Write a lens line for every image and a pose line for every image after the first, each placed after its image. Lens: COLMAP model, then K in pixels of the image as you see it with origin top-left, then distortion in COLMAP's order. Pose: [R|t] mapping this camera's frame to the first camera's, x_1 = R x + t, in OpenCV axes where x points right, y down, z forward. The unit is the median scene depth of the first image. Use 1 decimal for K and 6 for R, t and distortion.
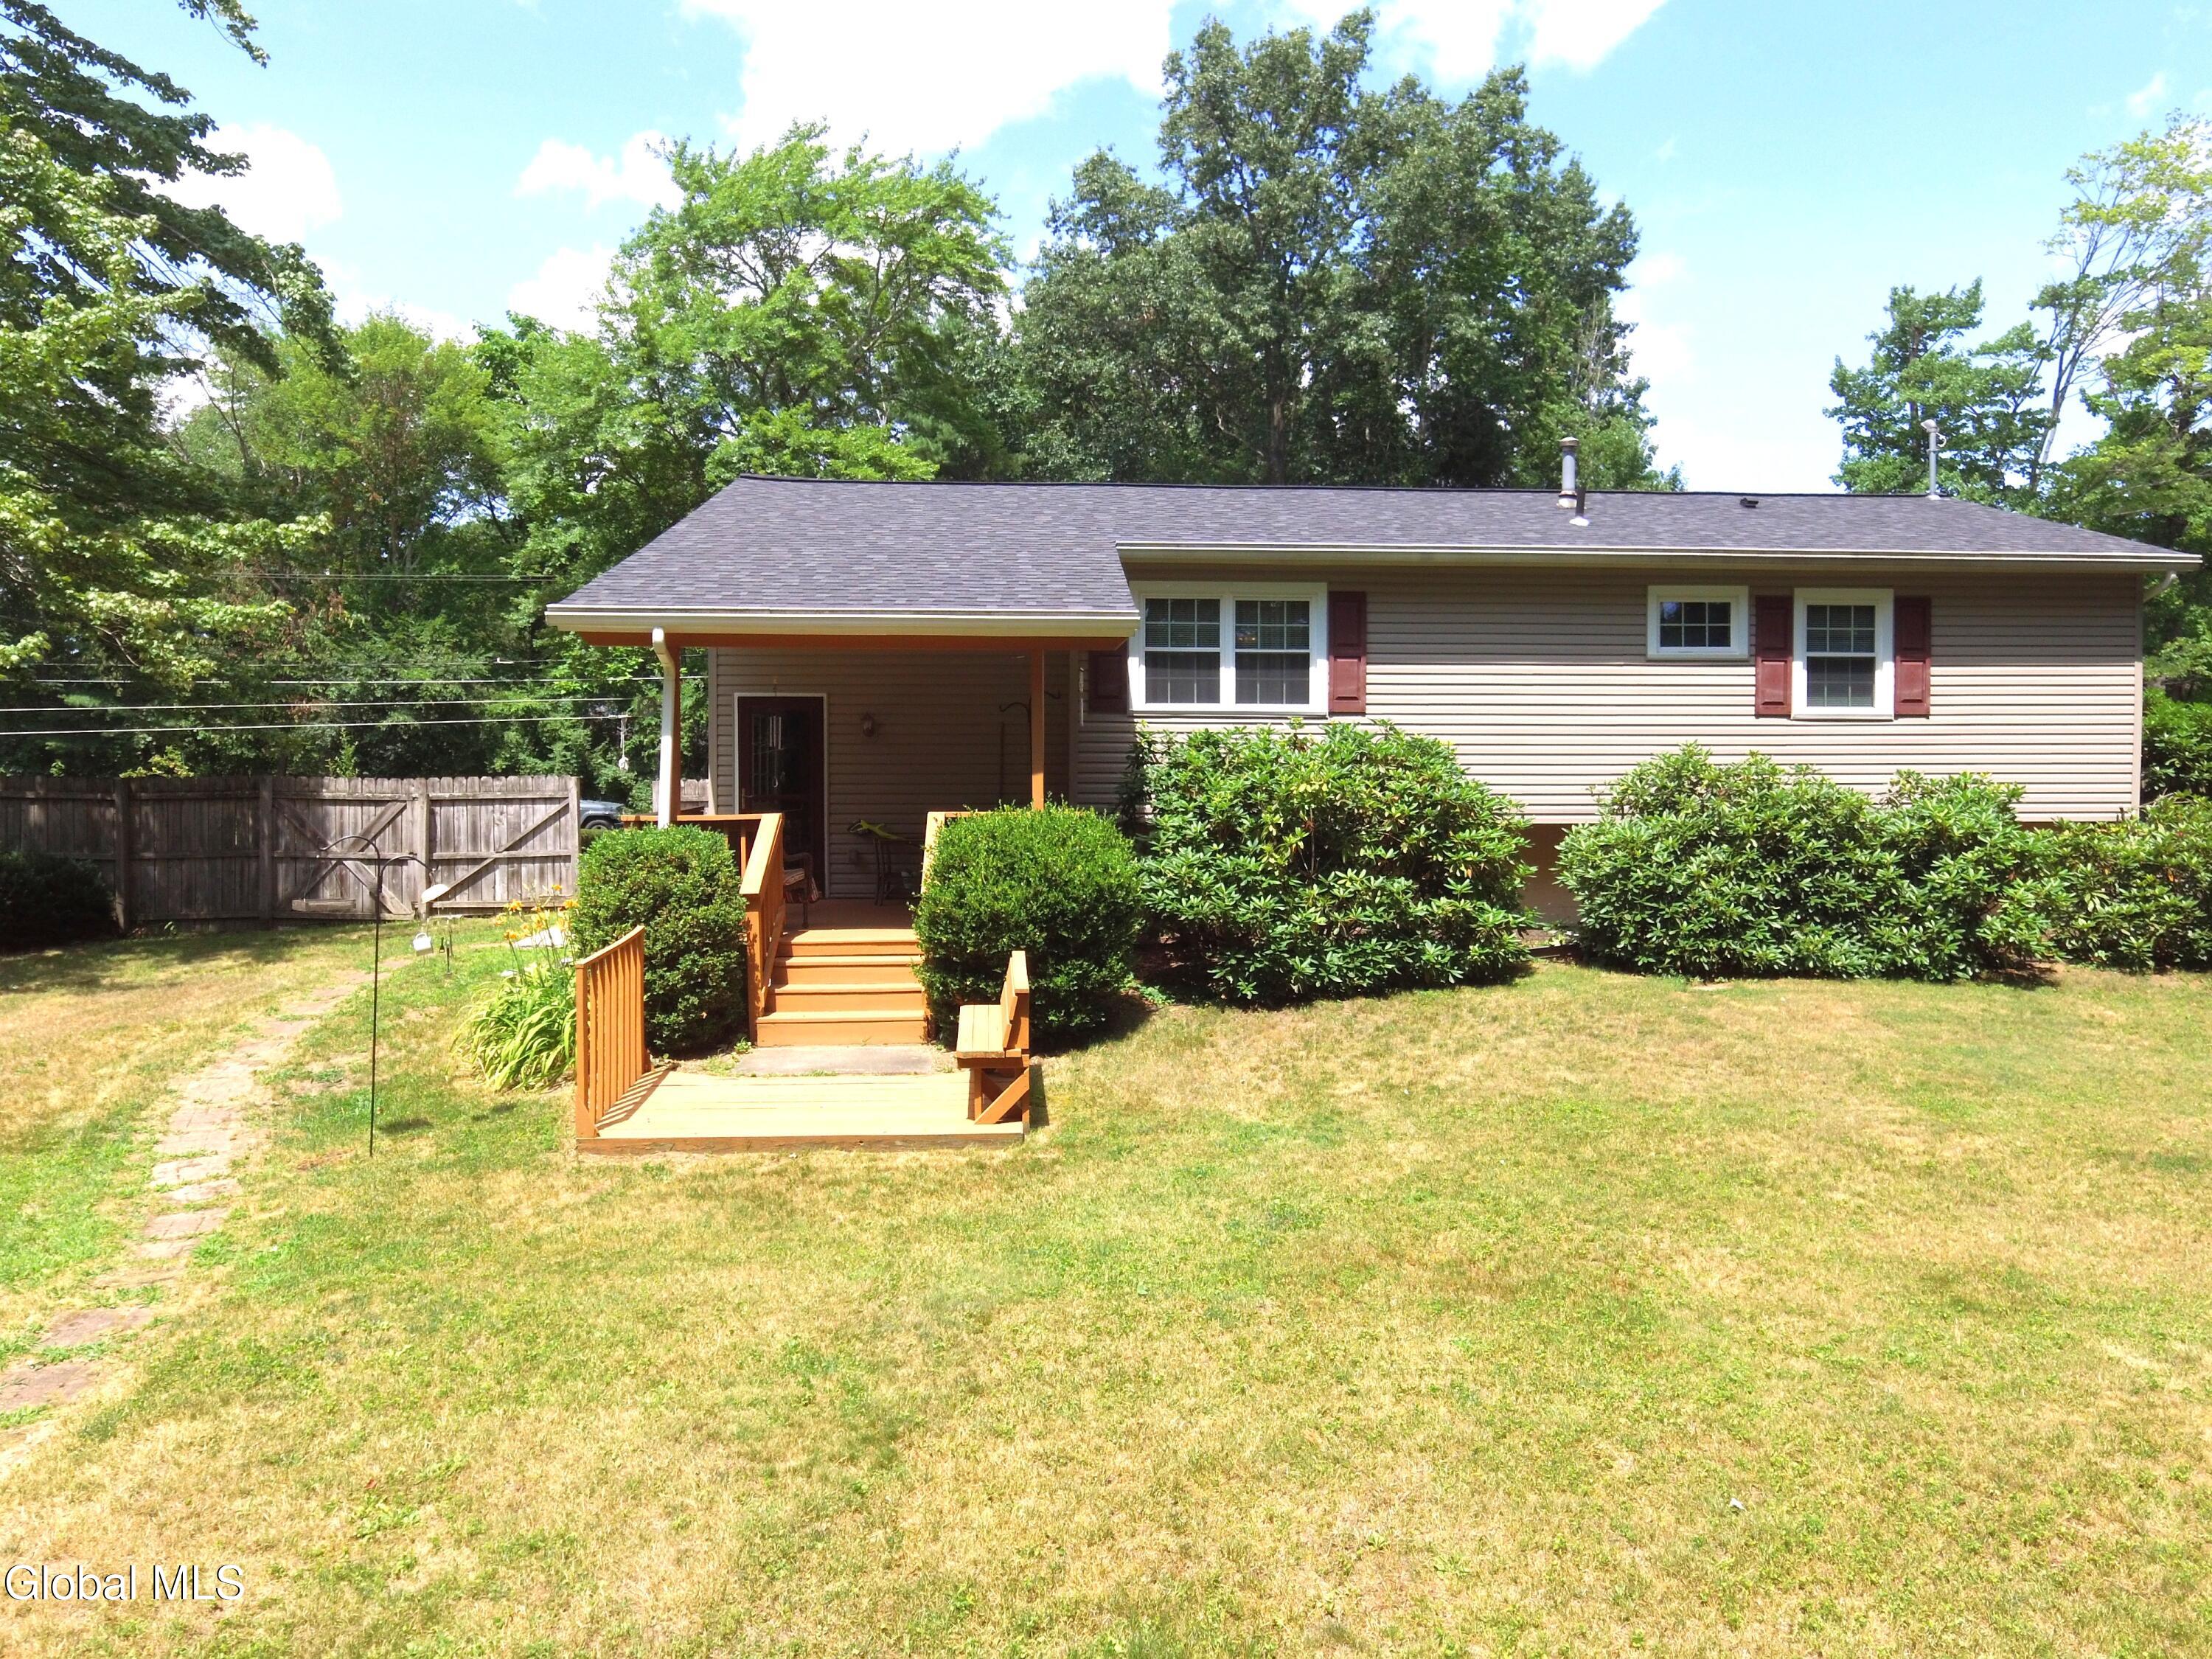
lens RADIAL K [[1506.4, 0, 1127.6], [0, 1506.4, 828.5], [0, 0, 1]] dist [-0.001138, -0.001986]
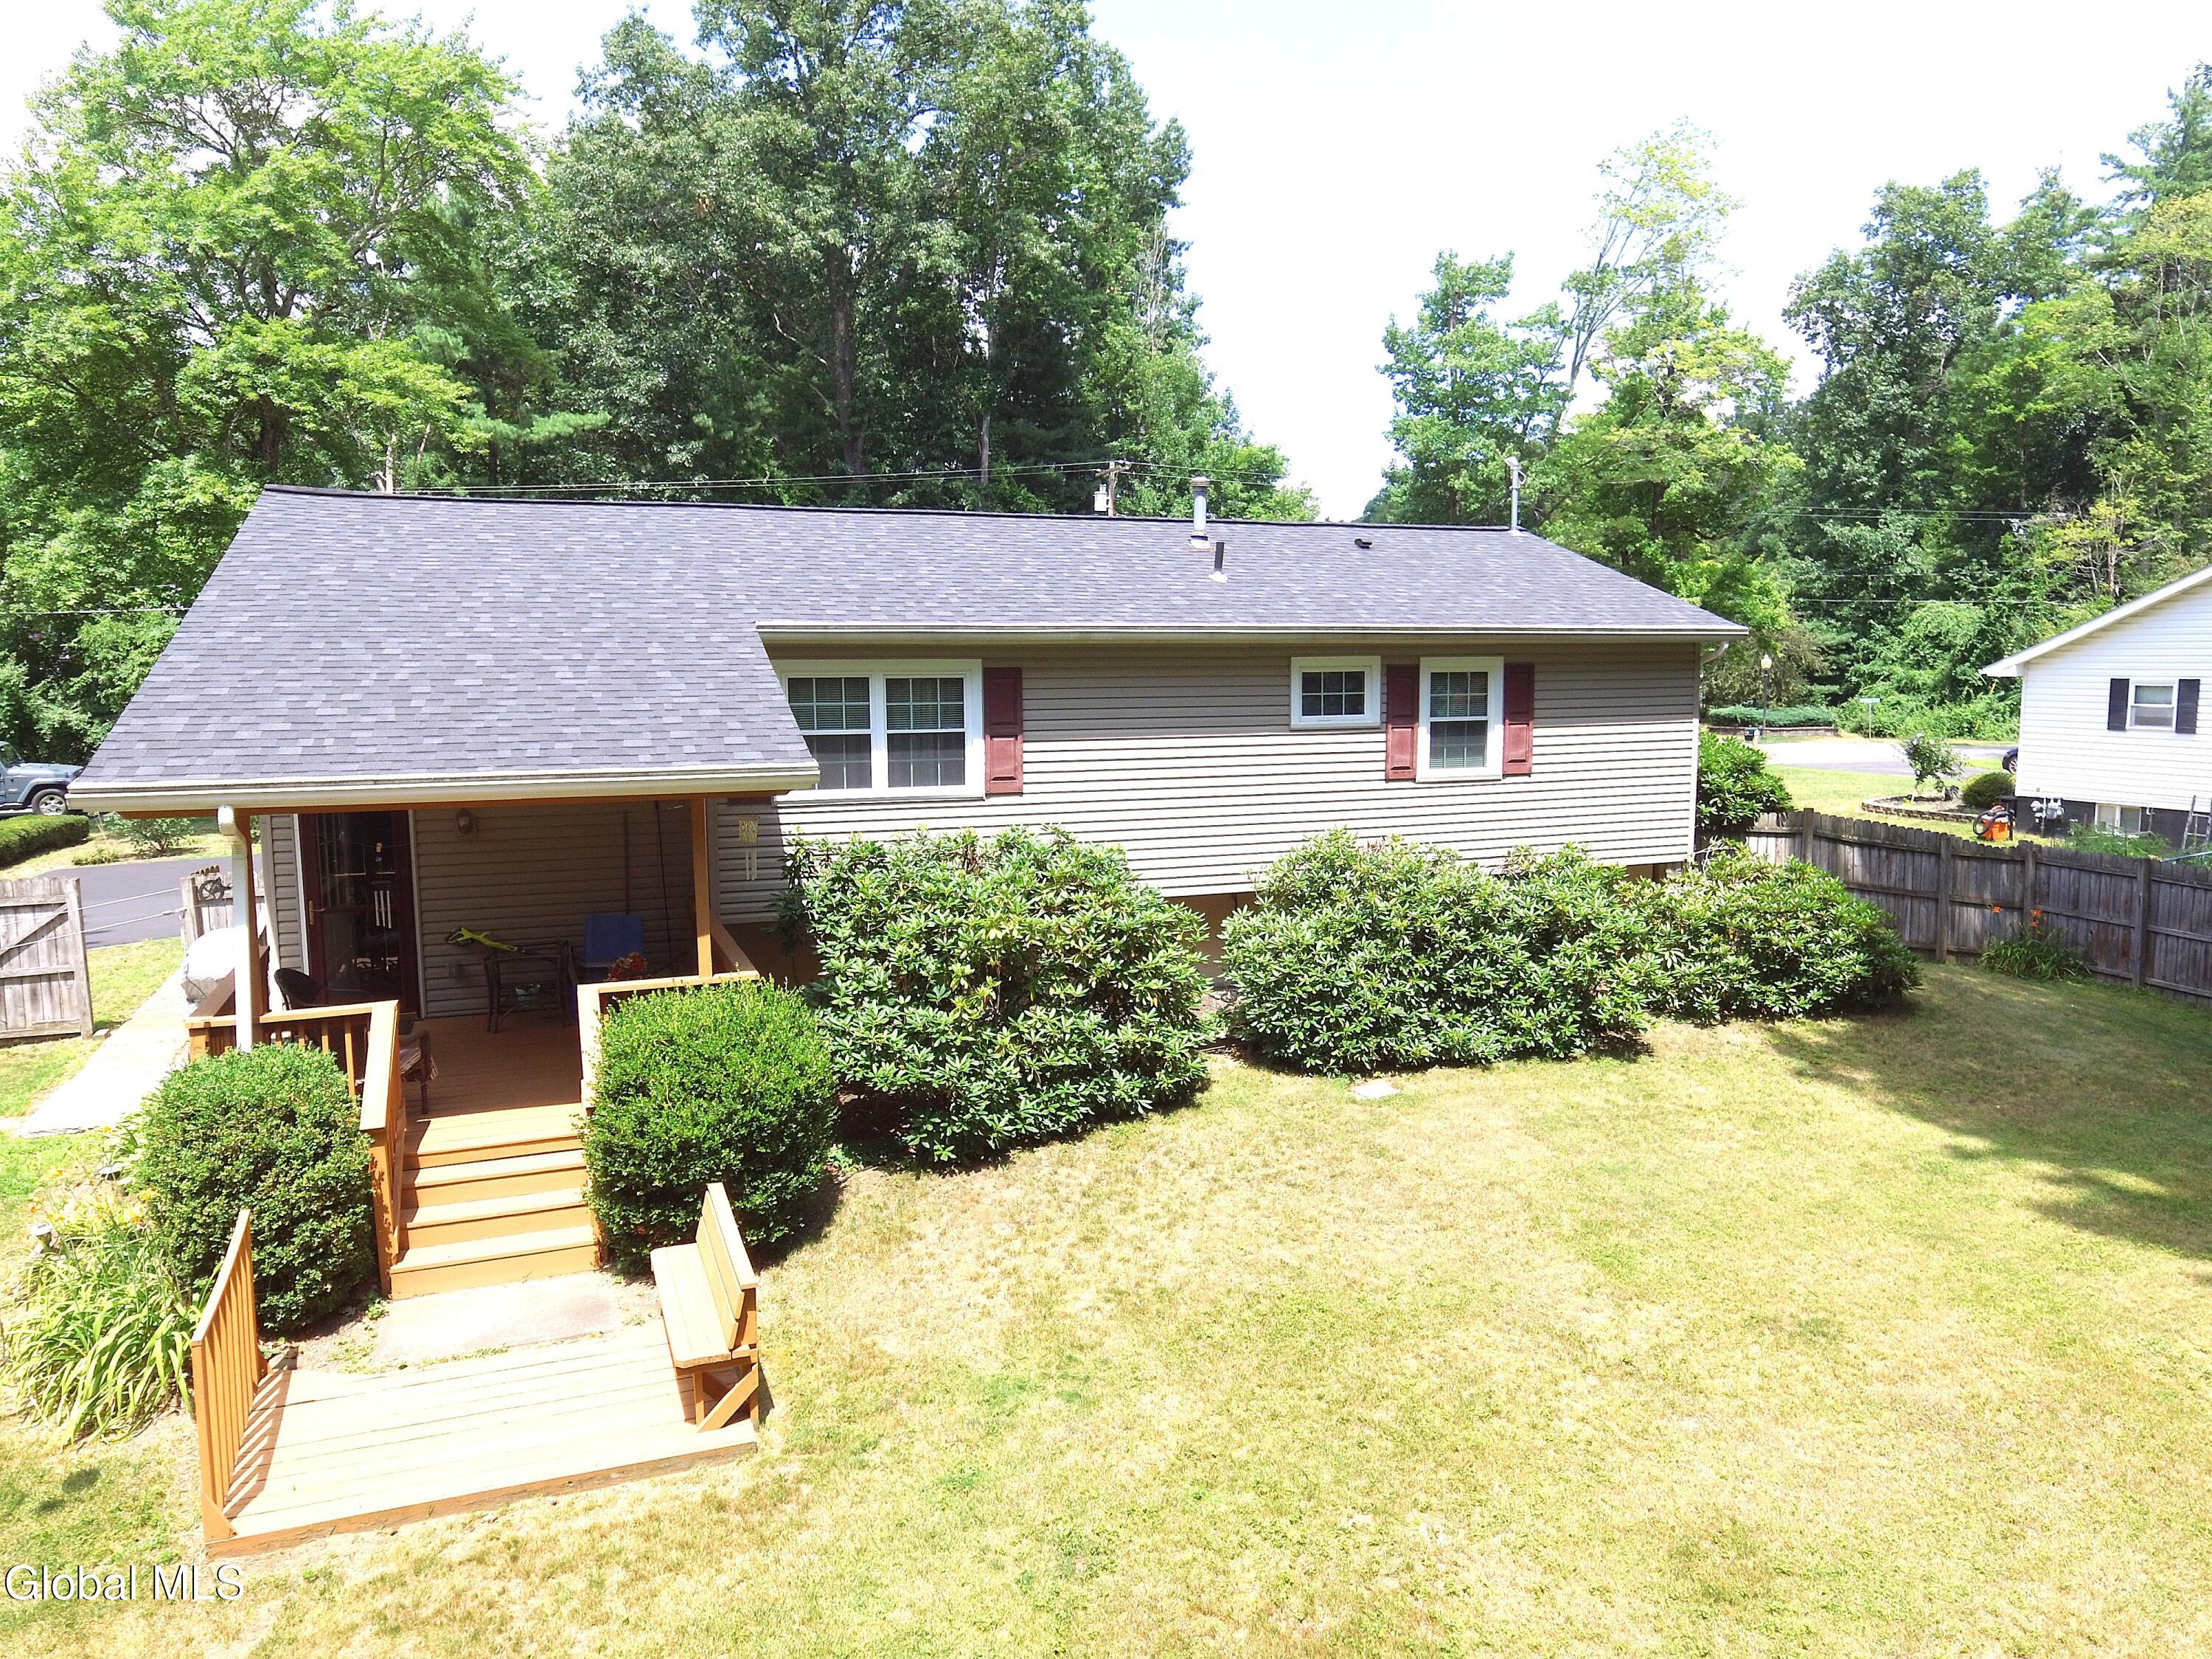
lens RADIAL K [[1506.4, 0, 1127.6], [0, 1506.4, 828.5], [0, 0, 1]] dist [-0.001138, -0.001986]
pose [[0.955486, -0.037083, 0.292697, -0.072155], [0.010687, 0.995769, 0.091272, -0.164437], [-0.294843, -0.084081, 0.951839, 0.066888]]
